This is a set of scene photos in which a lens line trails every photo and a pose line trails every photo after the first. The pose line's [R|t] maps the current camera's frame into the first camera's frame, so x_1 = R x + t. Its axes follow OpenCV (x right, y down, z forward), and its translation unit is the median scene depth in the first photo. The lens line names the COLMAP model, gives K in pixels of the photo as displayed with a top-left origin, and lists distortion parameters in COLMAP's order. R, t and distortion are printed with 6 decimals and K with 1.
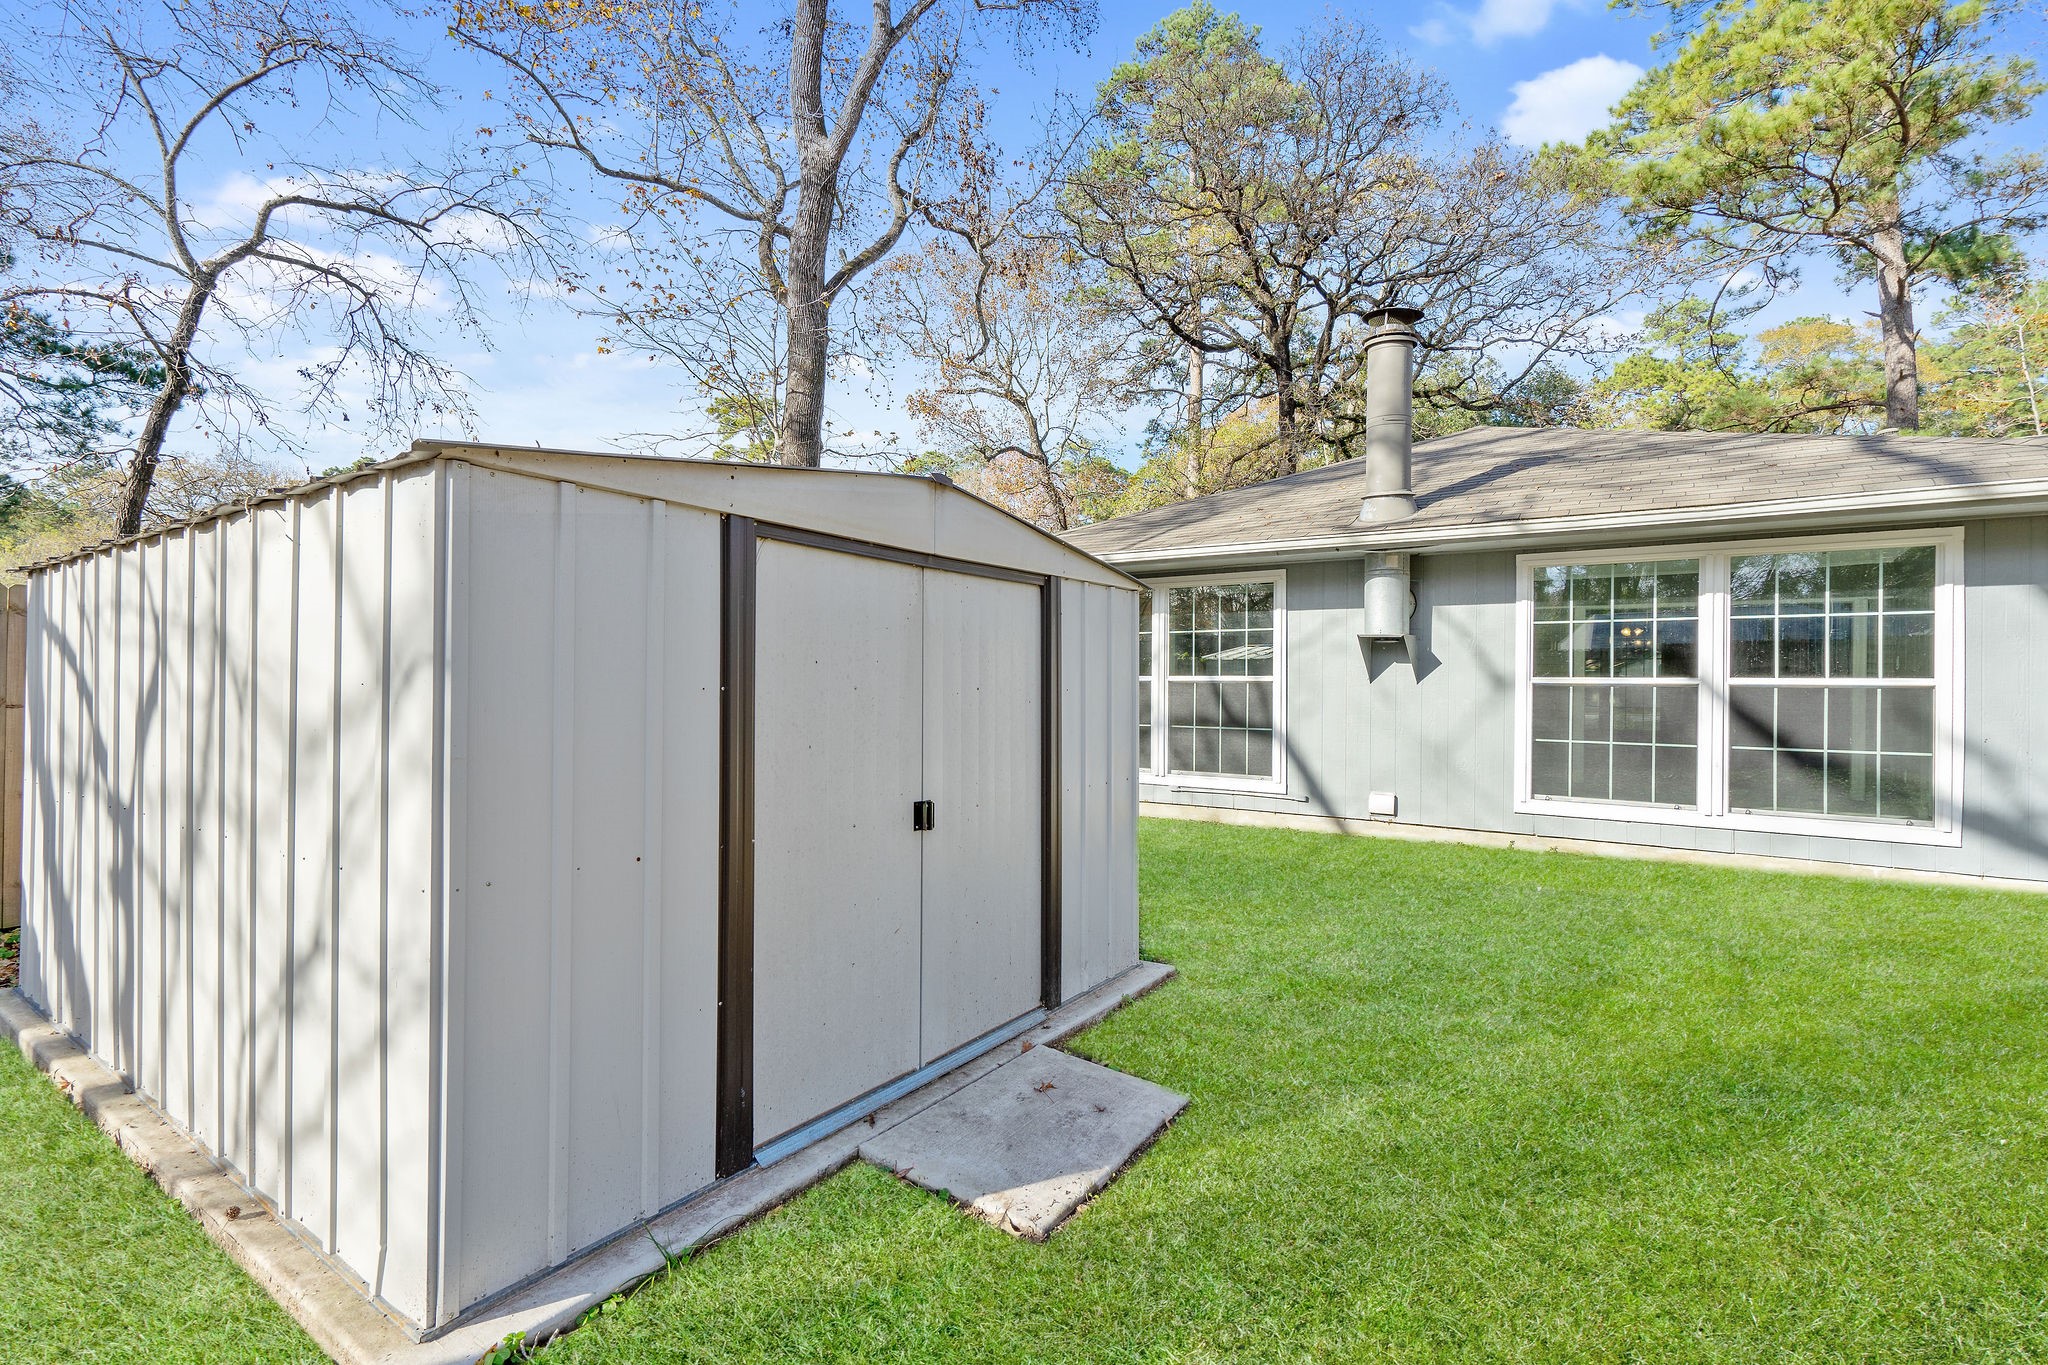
lens RADIAL K [[924.8, 0, 1028.2], [0, 924.8, 685.0], [0, 0, 1]] dist [-0.003967, 0.002069]
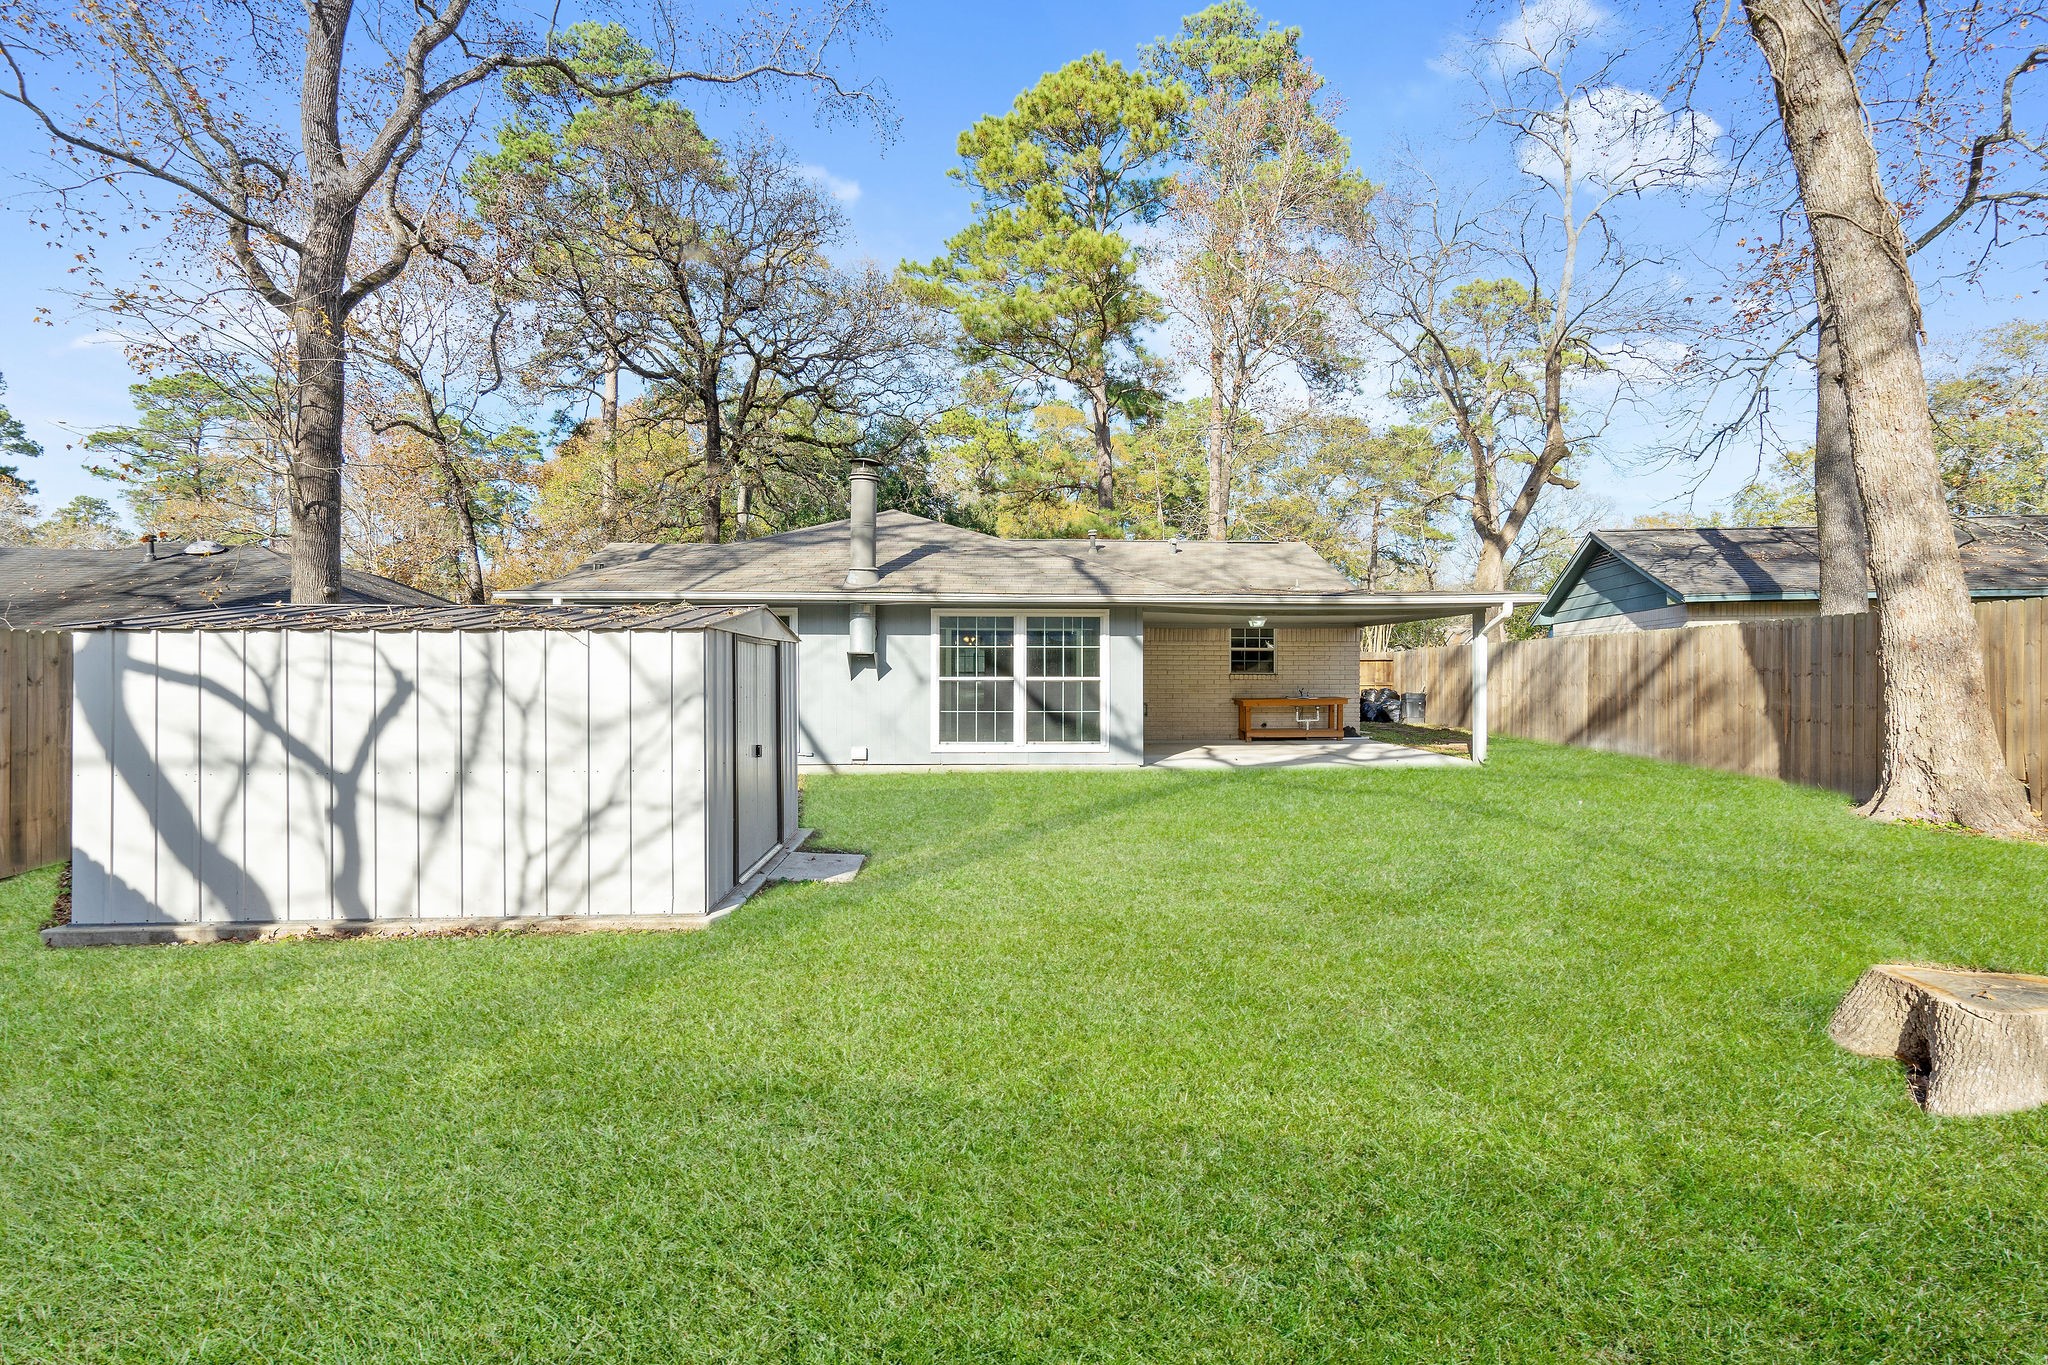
lens RADIAL K [[924.8, 0, 1024.2], [0, 924.8, 695.2], [0, 0, 1]] dist [-0.003967, 0.002069]
pose [[0.789851, -0.022775, 0.612875, -0.378930], [0.004954, 0.999515, 0.030758, -0.024492], [-0.613278, -0.021258, 0.789581, -0.465928]]
